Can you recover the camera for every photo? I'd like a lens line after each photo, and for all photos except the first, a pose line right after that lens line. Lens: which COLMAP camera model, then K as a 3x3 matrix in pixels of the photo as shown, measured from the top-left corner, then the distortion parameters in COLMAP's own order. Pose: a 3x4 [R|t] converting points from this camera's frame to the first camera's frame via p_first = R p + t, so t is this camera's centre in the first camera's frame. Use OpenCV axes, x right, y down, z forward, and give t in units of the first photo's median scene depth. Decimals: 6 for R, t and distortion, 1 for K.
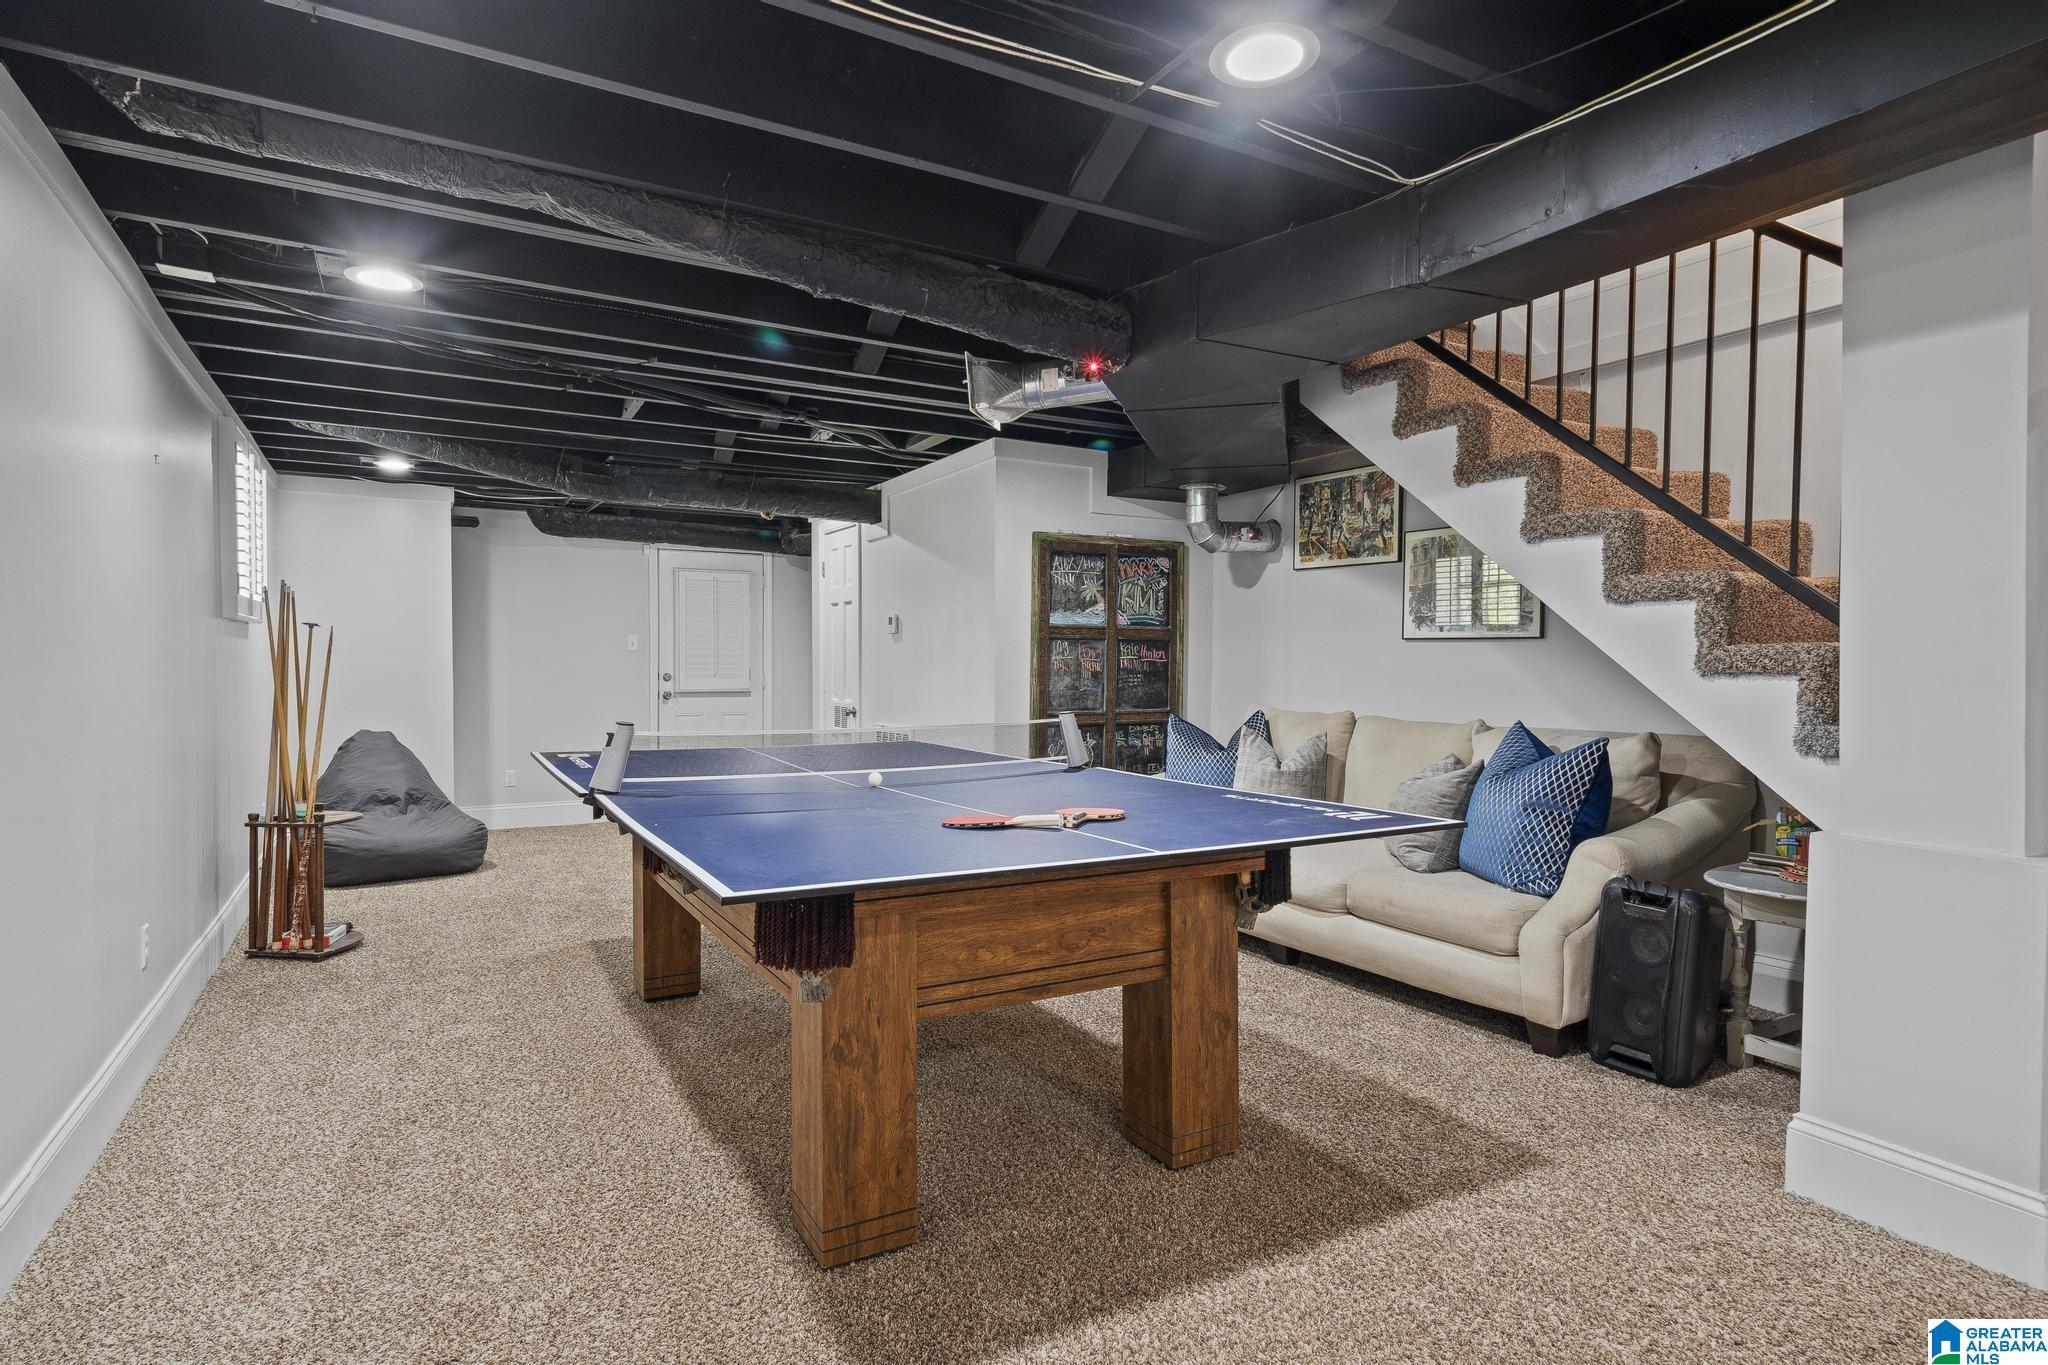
lens RADIAL K [[1064.7, 0, 1022.8], [0, 1064.7, 685.7], [0, 0, 1]] dist [0.016754, -0.000996]
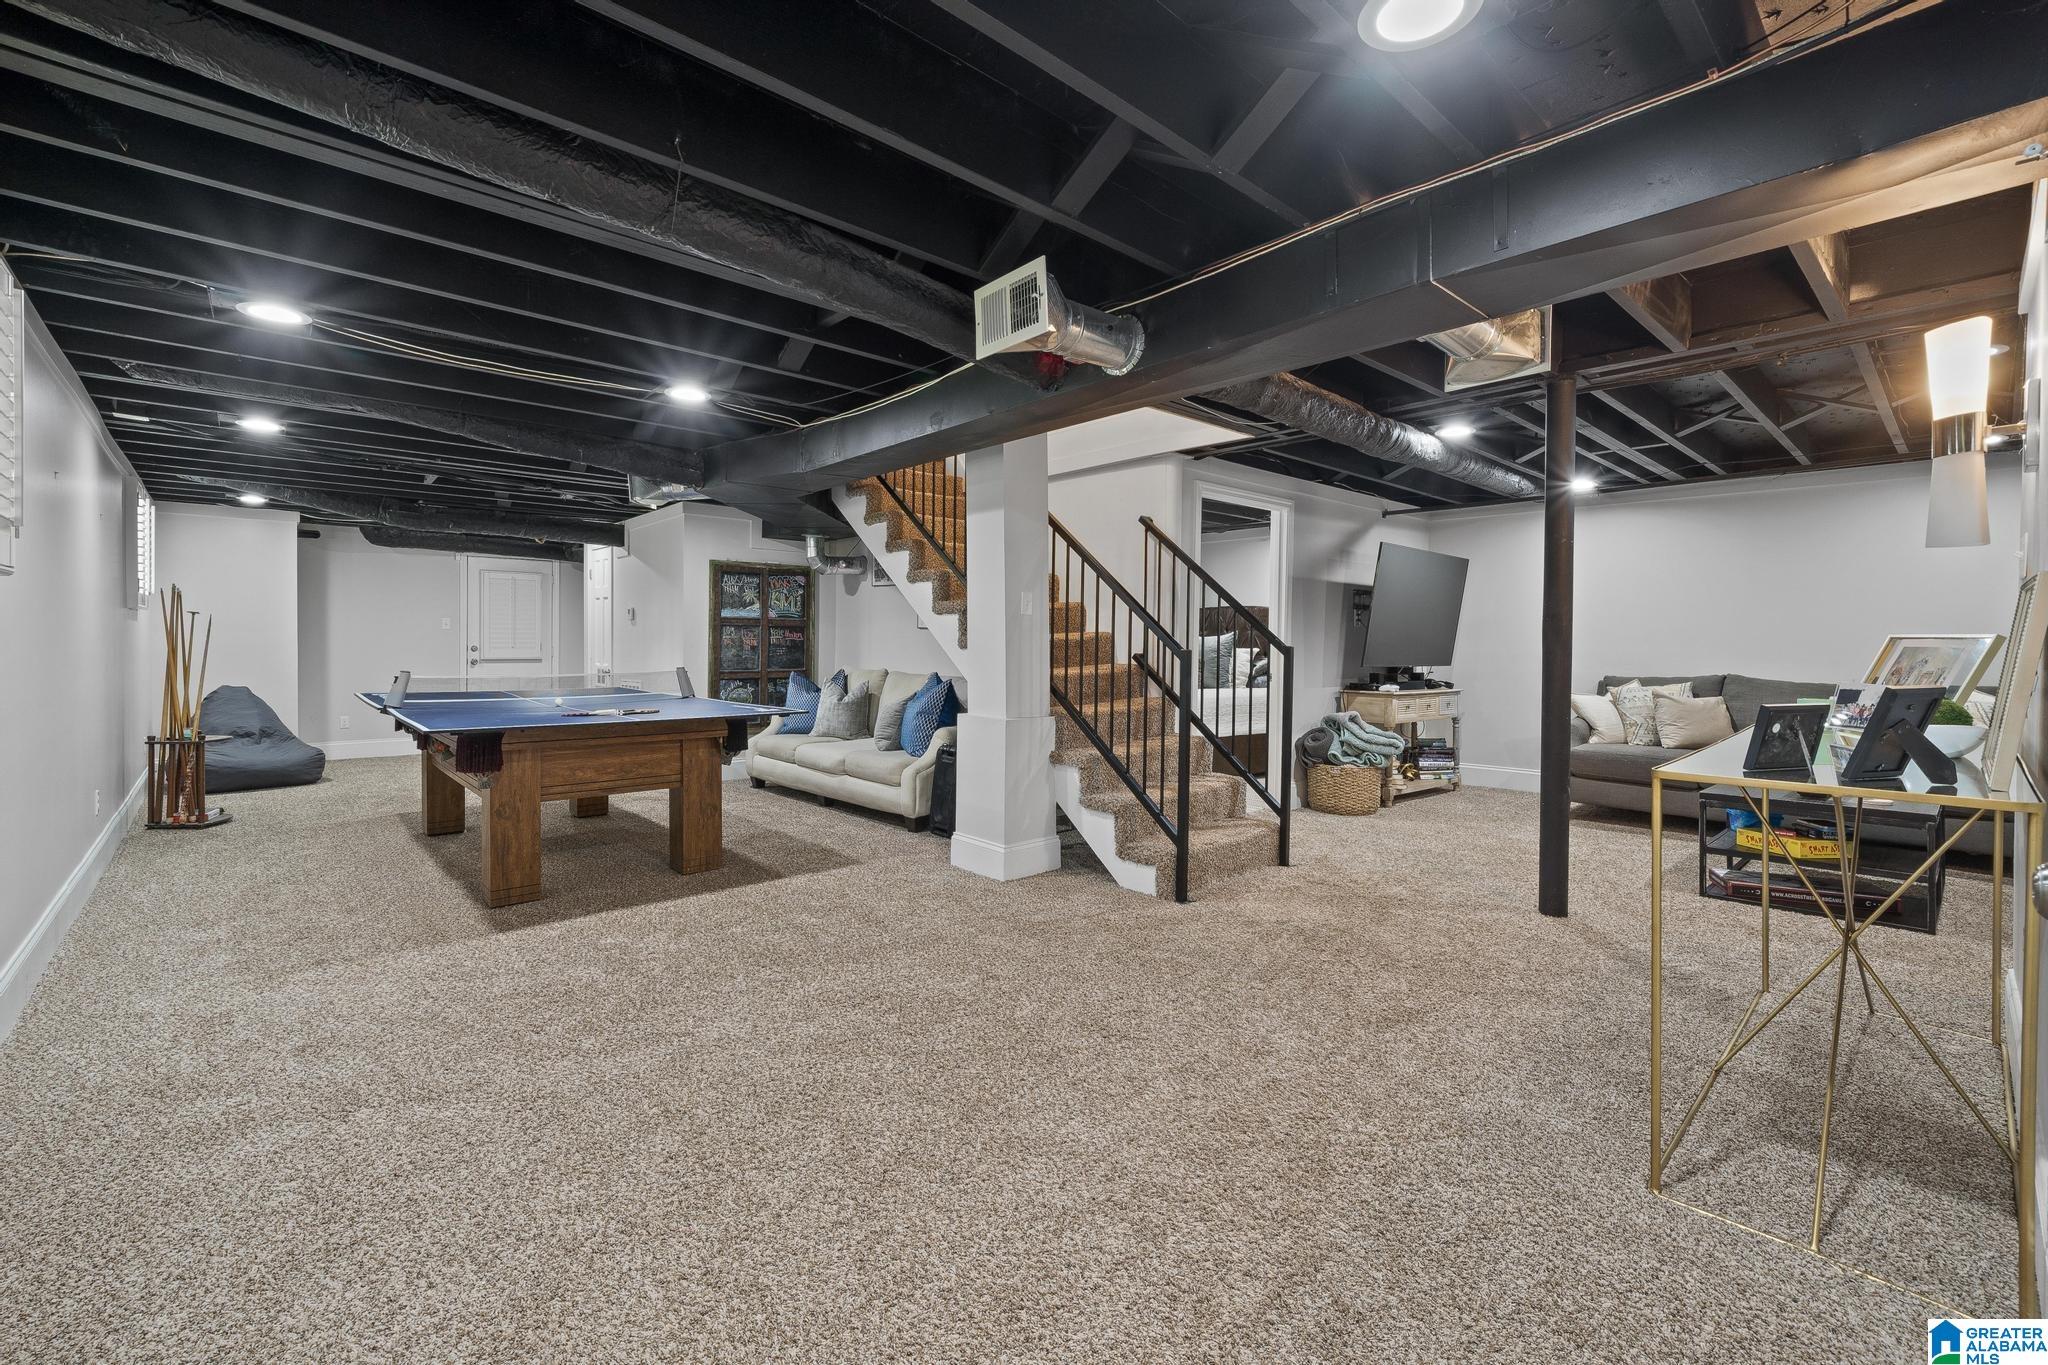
lens RADIAL K [[886.8, 0, 1037.1], [0, 886.8, 652.4], [0, 0, 1]] dist [0.000890, 0.001062]
pose [[0.978288, 0.002310, 0.207239, 0.247353], [-0.000839, 0.999974, -0.007184, 0.007075], [-0.207250, 0.006854, 0.978264, -0.482475]]
